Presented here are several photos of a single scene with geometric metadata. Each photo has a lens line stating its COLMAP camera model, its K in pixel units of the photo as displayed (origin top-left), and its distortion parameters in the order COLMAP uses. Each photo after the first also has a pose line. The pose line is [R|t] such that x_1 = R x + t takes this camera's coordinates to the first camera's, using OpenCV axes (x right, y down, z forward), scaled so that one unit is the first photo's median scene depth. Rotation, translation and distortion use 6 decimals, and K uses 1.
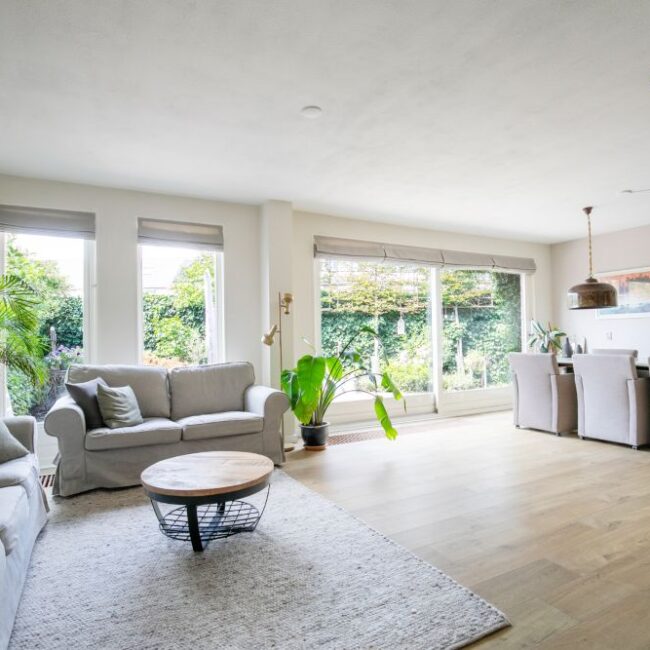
lens RADIAL K [[447.7, 0, 324.6], [0, 447.7, 330.0], [0, 0, 1]] dist [-0.021091, -0.003169]
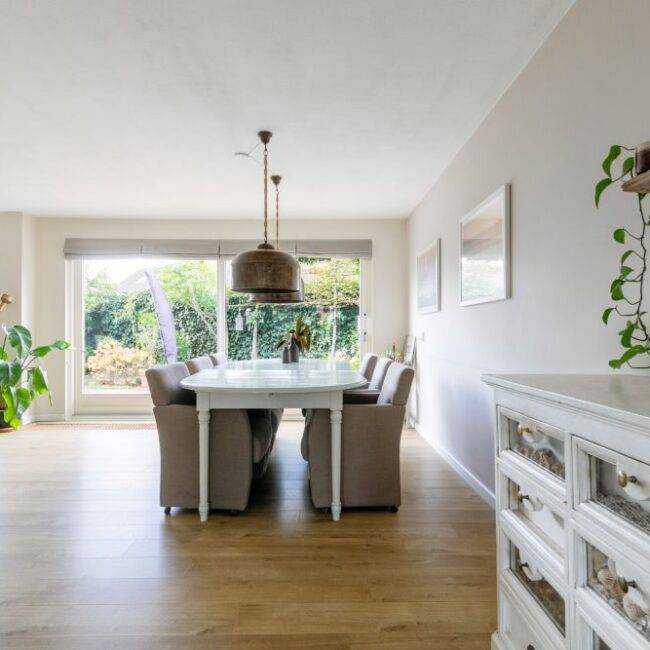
lens RADIAL K [[458.6, 0, 325.8], [0, 458.6, 336.3], [0, 0, 1]] dist [0.009061, 0.004243]
pose [[0.889868, 0.021473, -0.455713, 0.888993], [-0.007614, 0.999452, 0.032226, -0.012098], [0.456155, -0.025207, 0.889543, 0.244270]]
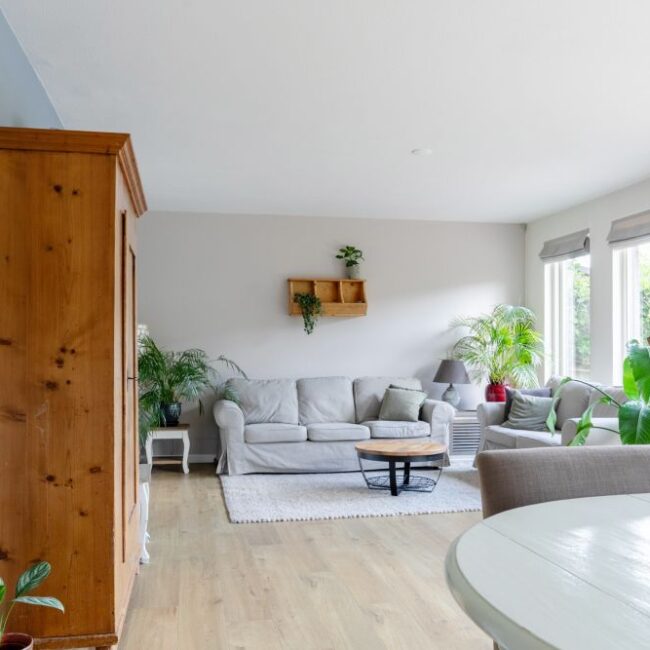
lens RADIAL K [[690.9, 0, 304.9], [0, 690.9, 340.2], [0, 0, 1]] dist [0.002159, -0.014513]
pose [[-0.316799, -0.000006, -0.948493, 0.798819], [0.018143, 0.999817, -0.006066, -0.006068], [0.948319, -0.019131, -0.316741, 0.591741]]
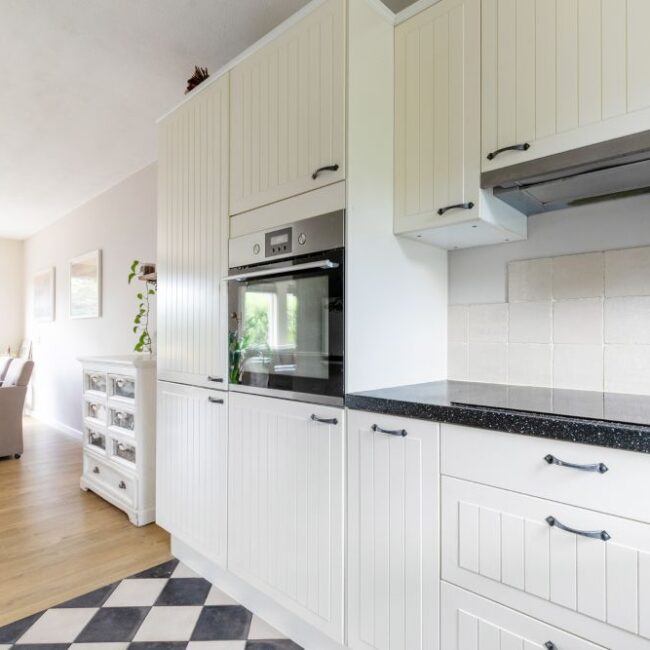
lens RADIAL K [[438.0, 0, 325.9], [0, 438.0, 326.2], [0, 0, 1]] dist [0.010715, -0.002021]
pose [[0.948284, 0.019539, 0.316821, 0.965336], [-0.017920, 0.999807, -0.008022, -0.020775], [-0.316917, 0.001930, 0.948451, -0.078435]]
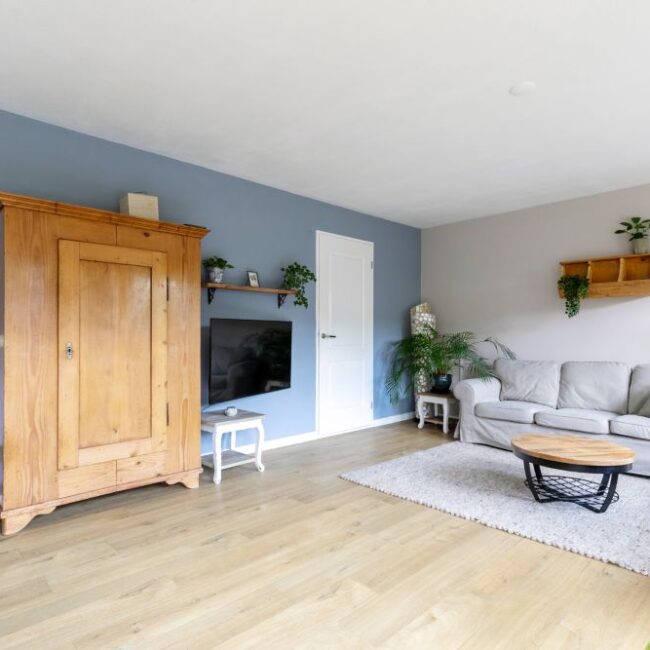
lens RADIAL K [[441.7, 0, 329.5], [0, 441.7, 329.1], [0, 0, 1]] dist [0.007055, -0.000862]
pose [[-0.963644, 0.006737, -0.267105, 0.278703], [0.012918, 0.999688, -0.021393, 0.007703], [0.266878, -0.024066, -0.963430, 0.825405]]
